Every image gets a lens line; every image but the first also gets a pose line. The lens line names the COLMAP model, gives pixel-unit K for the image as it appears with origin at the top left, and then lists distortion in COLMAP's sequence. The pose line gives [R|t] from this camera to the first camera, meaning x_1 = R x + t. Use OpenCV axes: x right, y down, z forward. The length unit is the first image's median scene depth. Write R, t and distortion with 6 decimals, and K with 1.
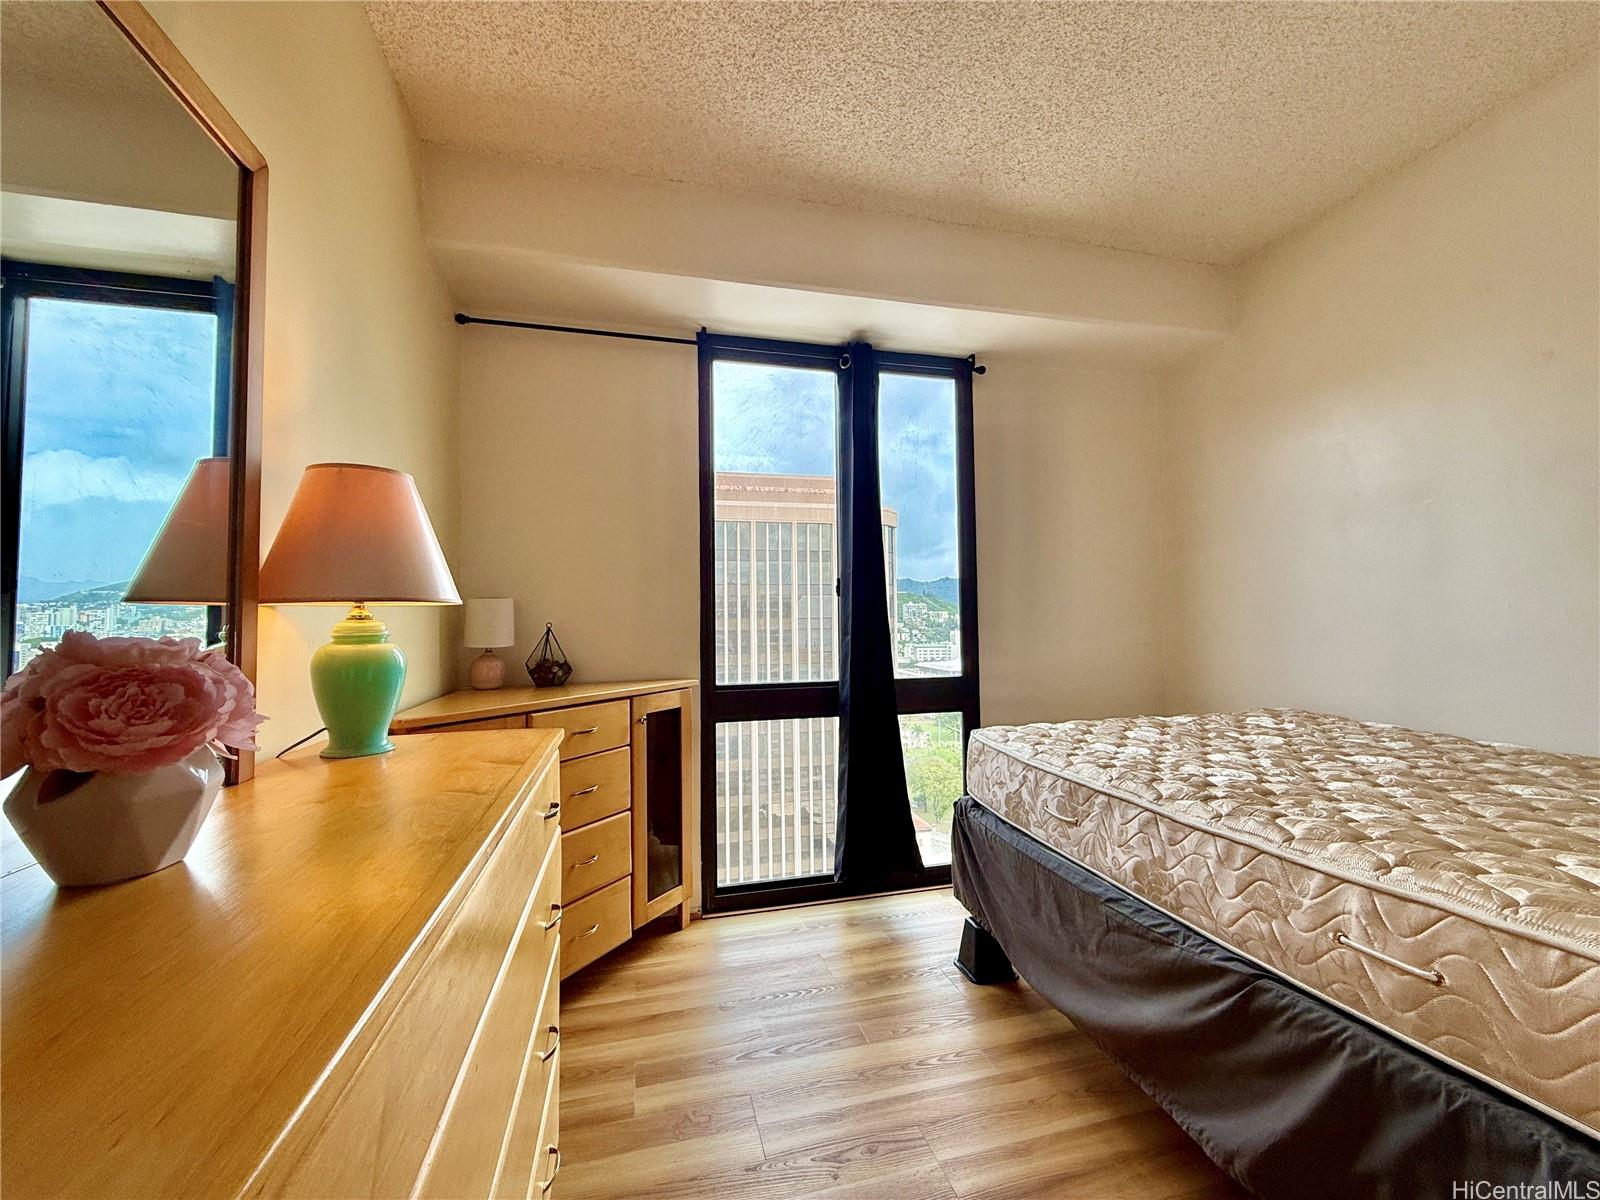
lens RADIAL K [[636.4, 0, 797.7], [0, 636.4, 603.0], [0, 0, 1]] dist [0.000185, 0.000427]
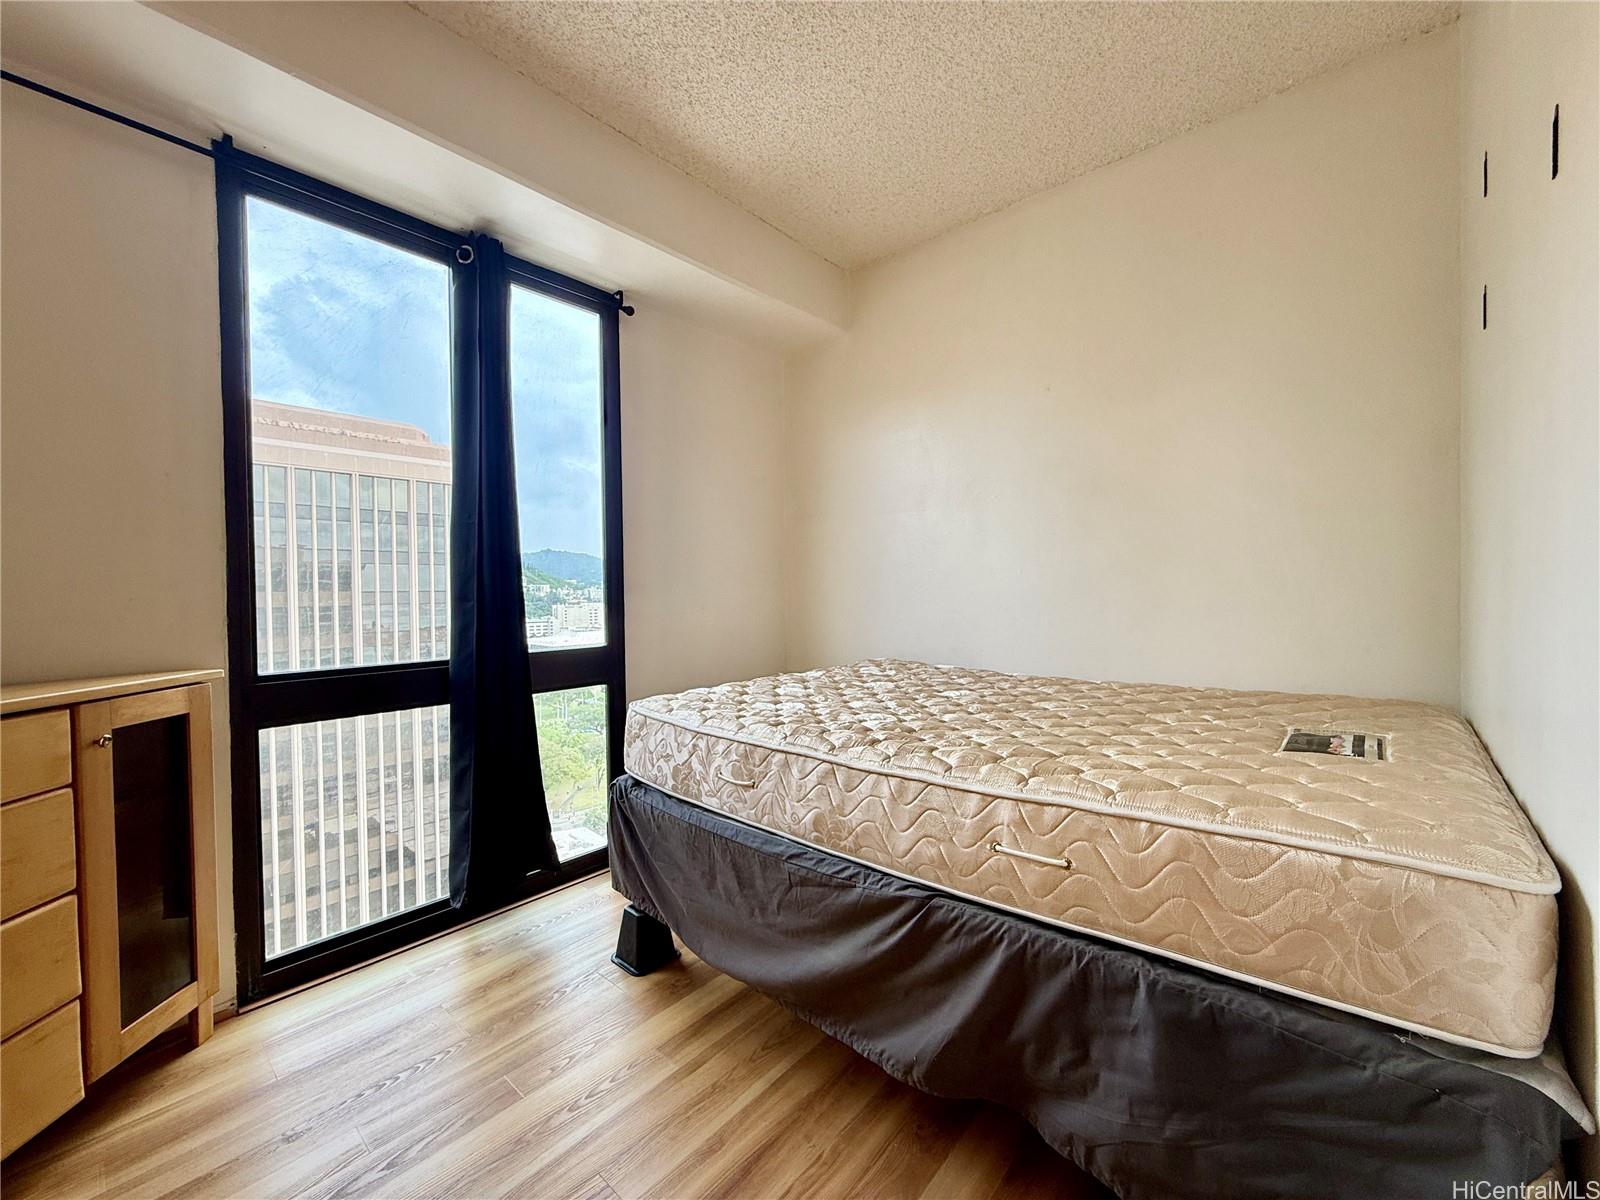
lens RADIAL K [[636.4, 0, 797.6], [0, 636.4, 600.2], [0, 0, 1]] dist [0.000185, 0.000427]
pose [[0.824331, -0.008244, 0.566049, -0.045792], [-0.012981, 0.999356, 0.033458, 0.021723], [-0.565960, -0.034929, 0.823693, 0.130414]]
